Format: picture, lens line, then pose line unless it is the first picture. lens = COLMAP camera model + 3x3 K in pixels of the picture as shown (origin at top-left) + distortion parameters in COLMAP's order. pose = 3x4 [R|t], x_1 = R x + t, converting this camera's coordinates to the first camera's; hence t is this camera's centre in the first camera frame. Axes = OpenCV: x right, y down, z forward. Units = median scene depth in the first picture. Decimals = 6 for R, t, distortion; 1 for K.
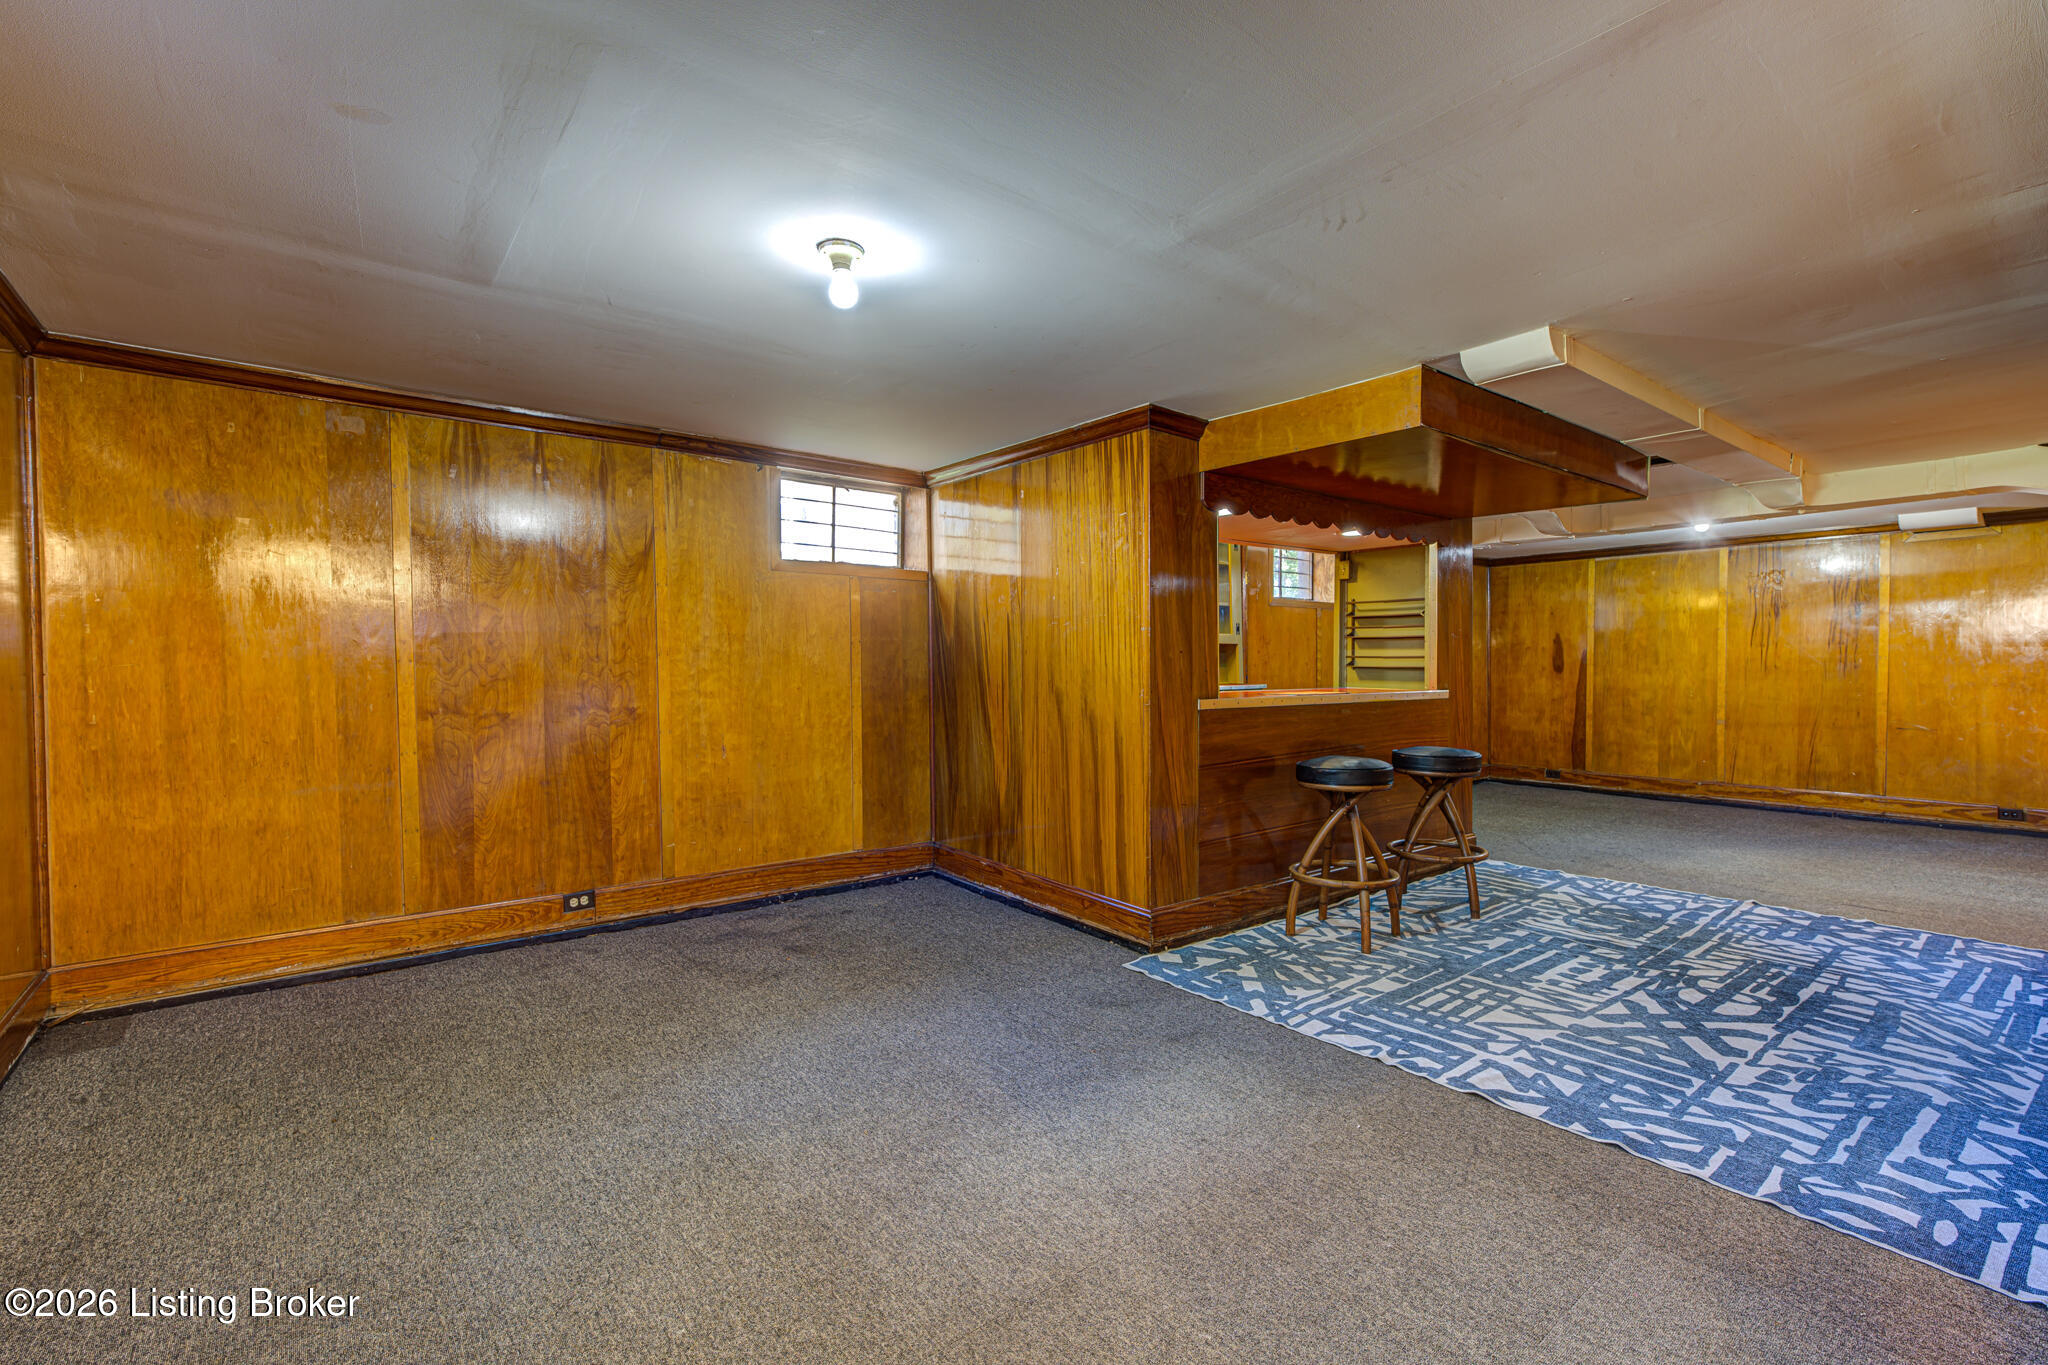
lens RADIAL K [[930.1, 0, 1023.7], [0, 930.1, 685.0], [0, 0, 1]] dist [0.017473, -0.000401]
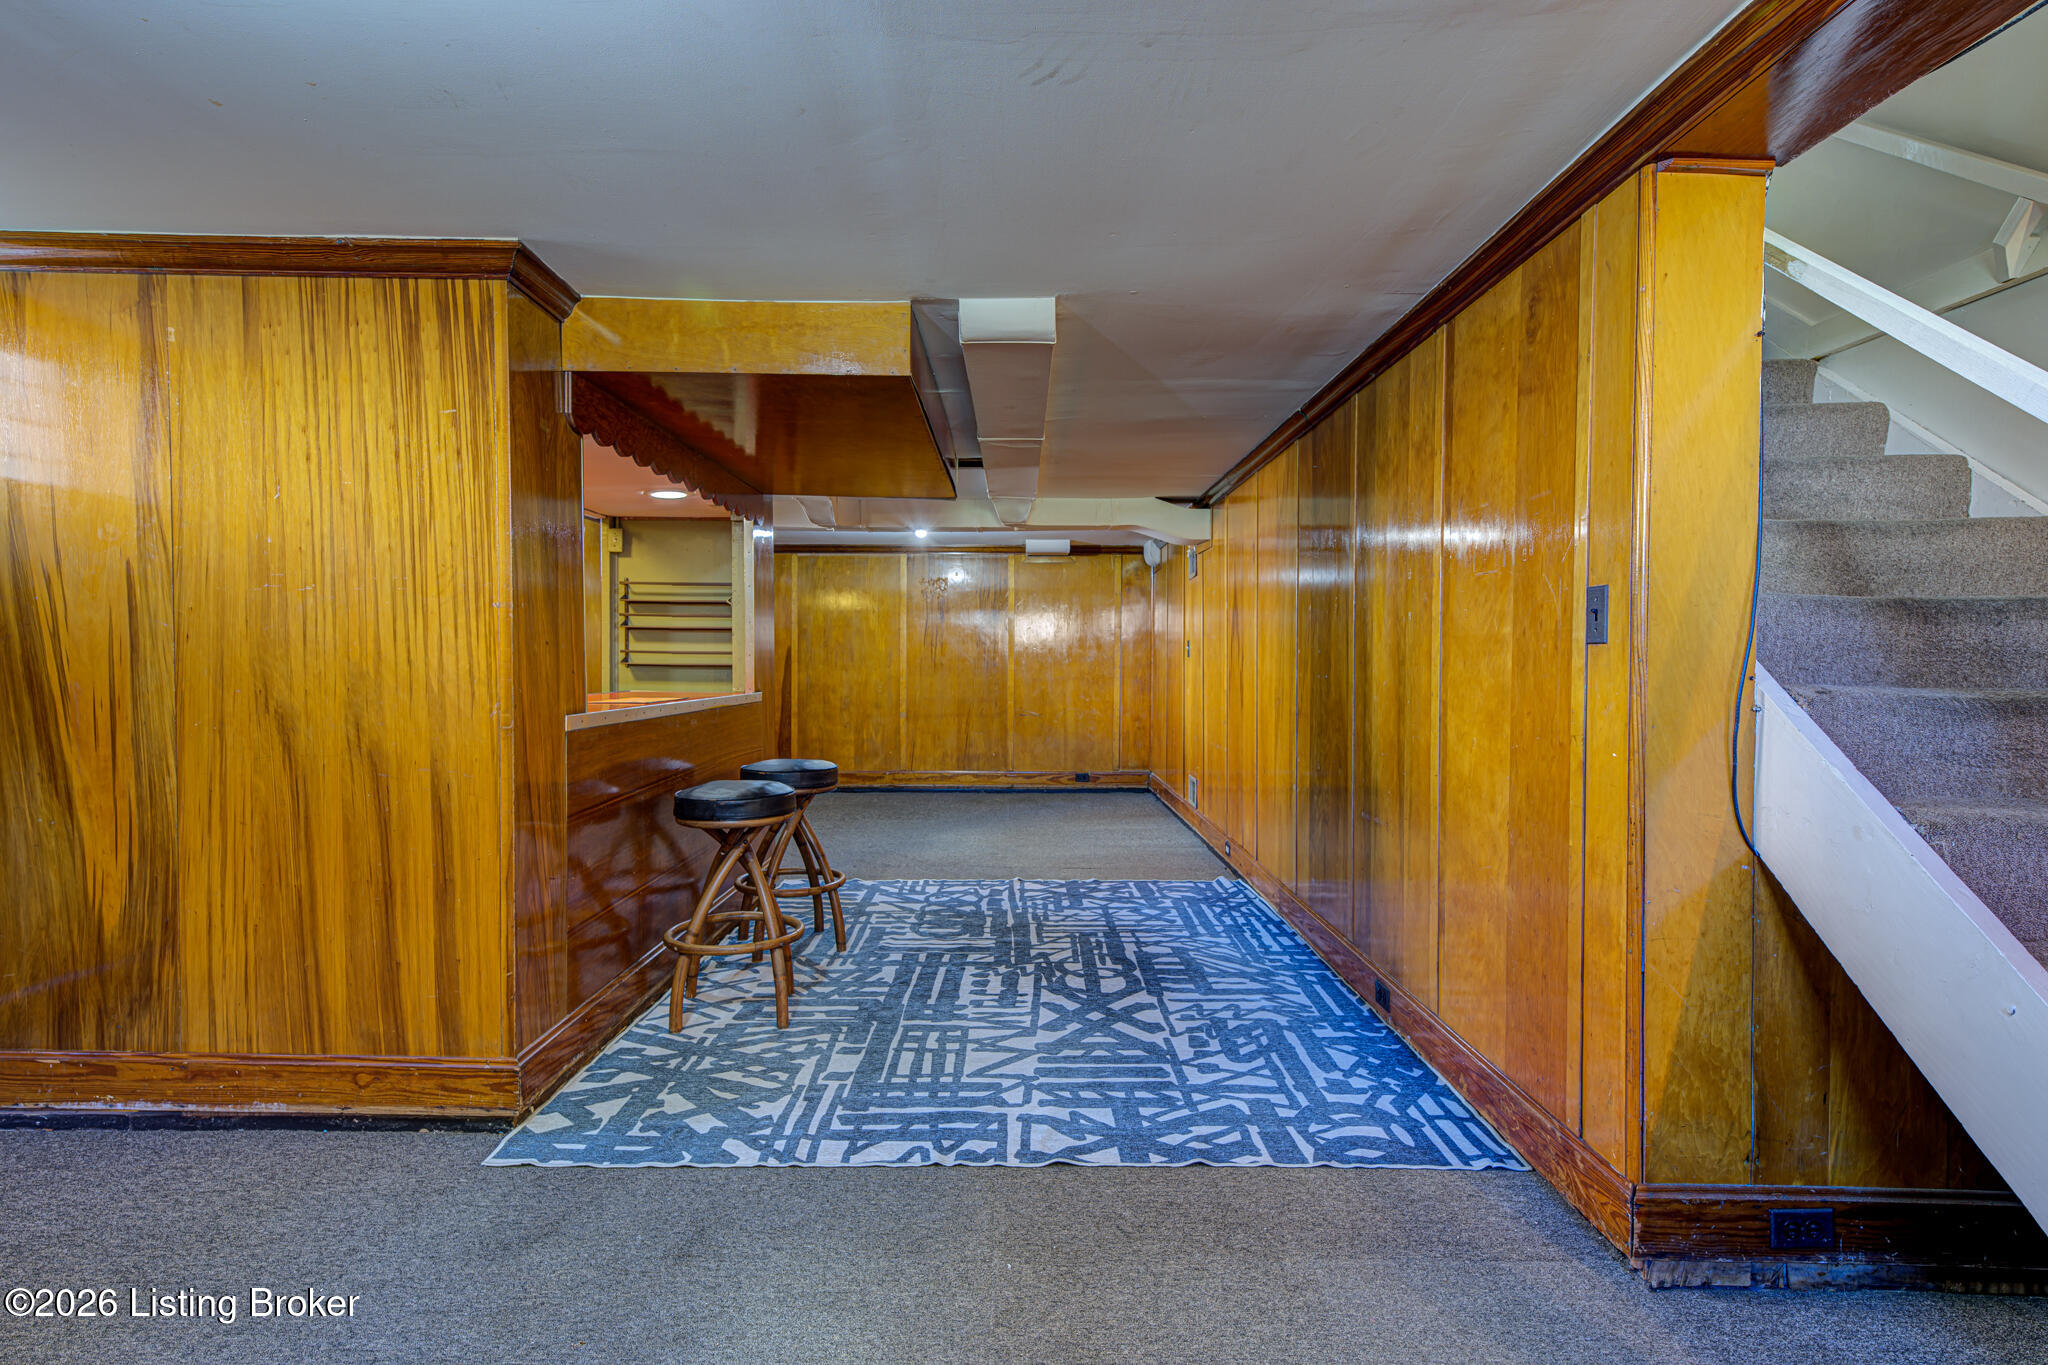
lens RADIAL K [[1026.4, 0, 1024.9], [0, 1026.4, 683.1], [0, 0, 1]] dist [0.019954, -0.001639]
pose [[0.615560, -0.013795, 0.787969, -0.186167], [0.011964, 0.999895, 0.008159, -0.009490], [-0.787999, 0.004405, 0.615661, 0.290401]]
